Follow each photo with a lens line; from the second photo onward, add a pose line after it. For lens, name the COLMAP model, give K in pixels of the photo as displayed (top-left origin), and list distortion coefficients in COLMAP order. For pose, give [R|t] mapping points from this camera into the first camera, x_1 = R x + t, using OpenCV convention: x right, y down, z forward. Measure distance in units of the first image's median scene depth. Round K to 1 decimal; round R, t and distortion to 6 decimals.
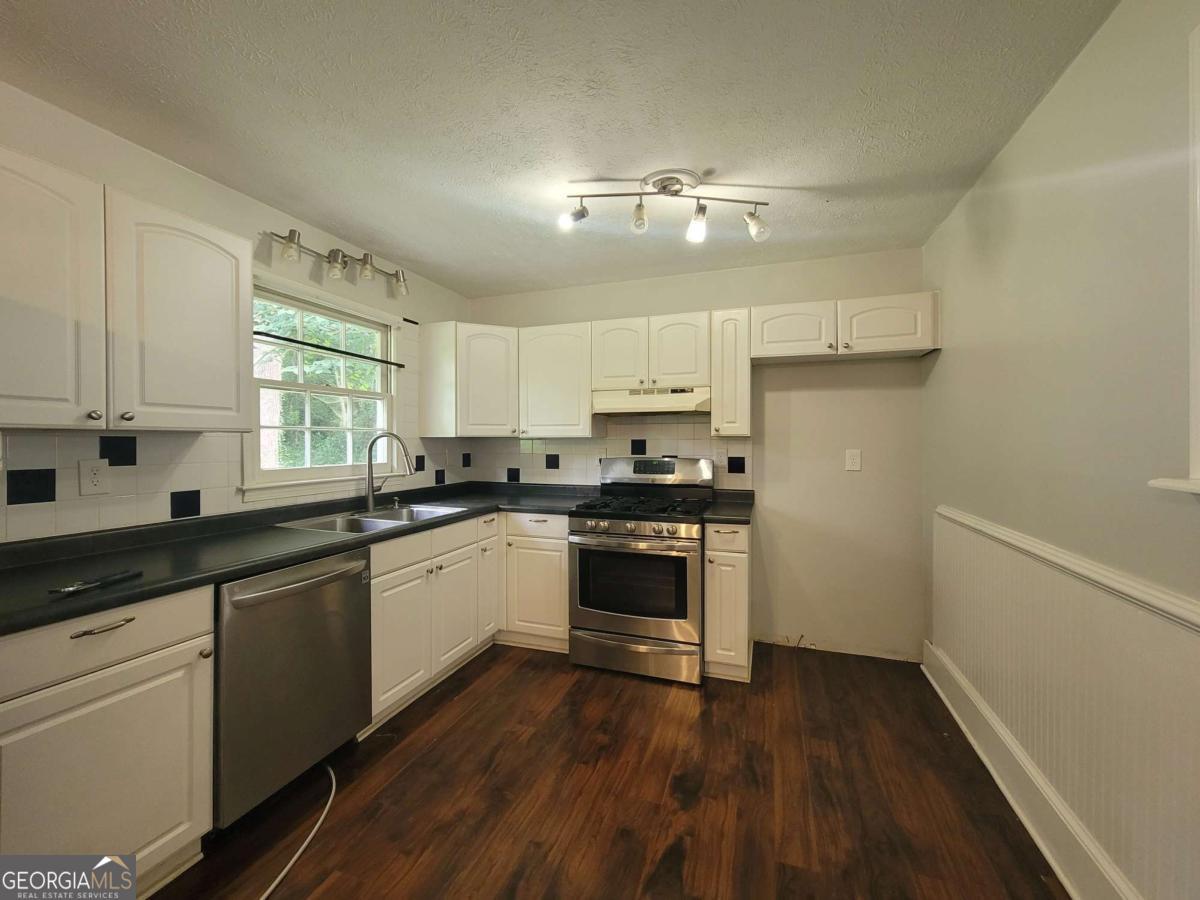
lens RADIAL K [[483.7, 0, 591.4], [0, 483.7, 443.5], [0, 0, 1]] dist [-0.000266, 0.000040]
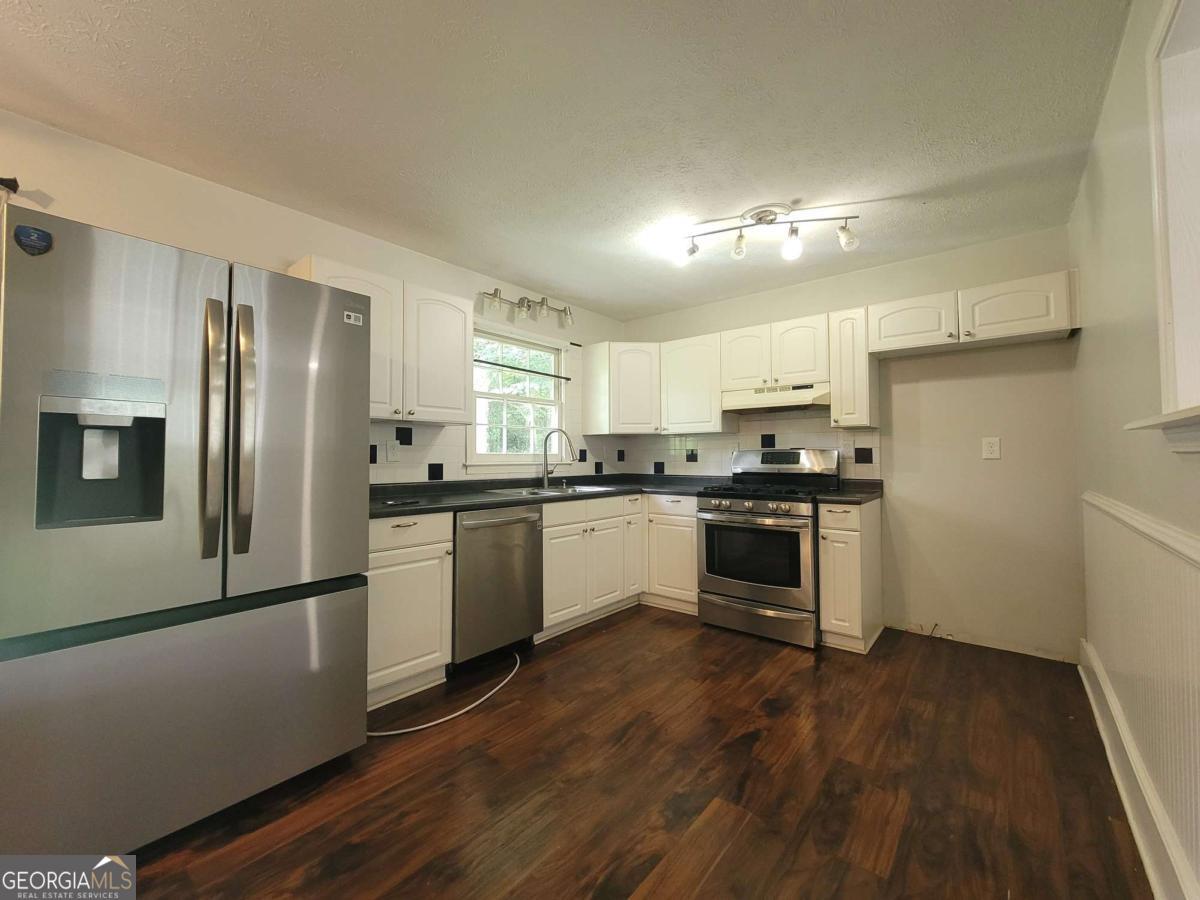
lens RADIAL K [[485.6, 0, 596.8], [0, 485.6, 443.1], [0, 0, 1]] dist [-0.001605, -0.000025]
pose [[0.940537, -0.012092, -0.339475, 0.132560], [0.000404, 0.999405, -0.034481, 0.062284], [0.339690, 0.032293, 0.939983, -0.215751]]
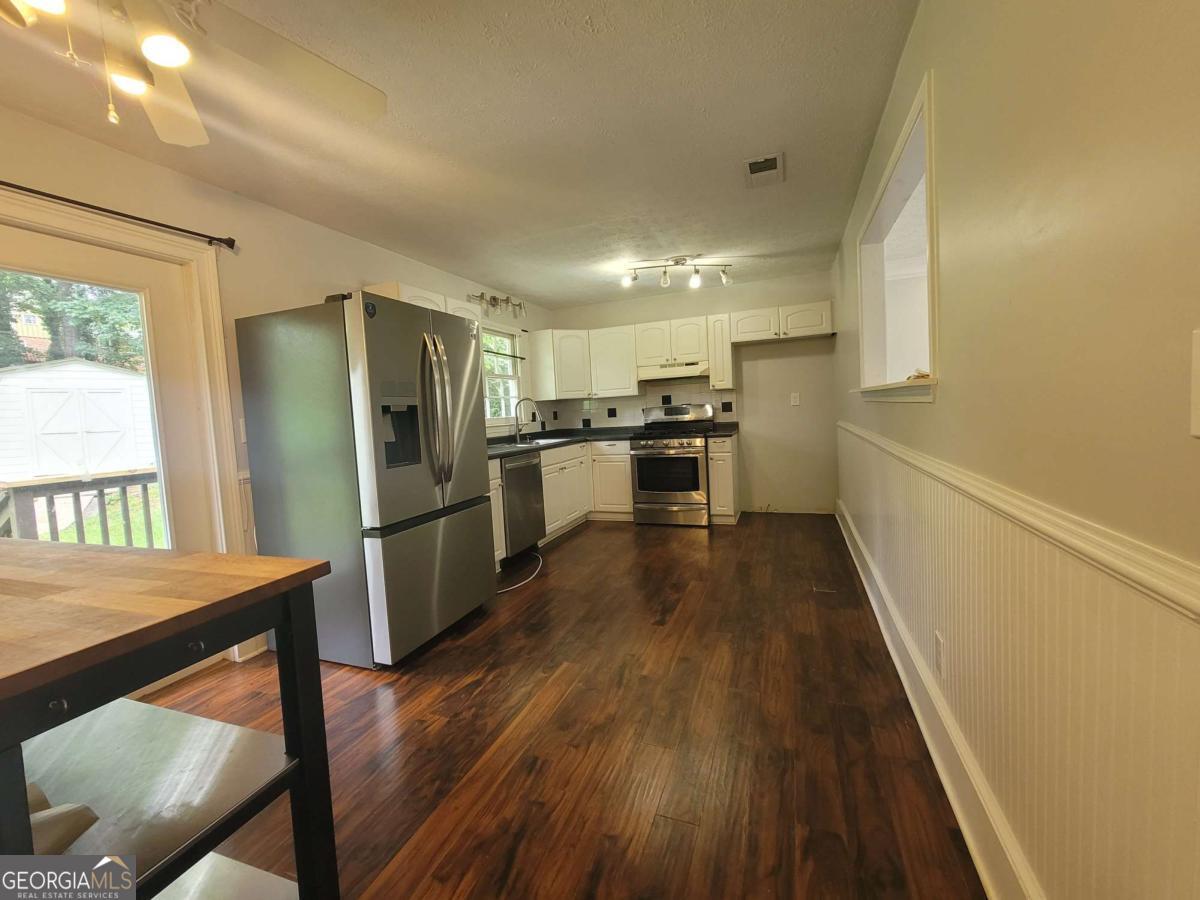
lens RADIAL K [[486.8, 0, 591.8], [0, 486.8, 442.6], [0, 0, 1]] dist [-0.004913, 0.005731]
pose [[0.998028, -0.052502, -0.034393, -0.127475], [0.054409, 0.996885, 0.057102, 0.052735], [0.031288, -0.058861, 0.997776, -0.787038]]
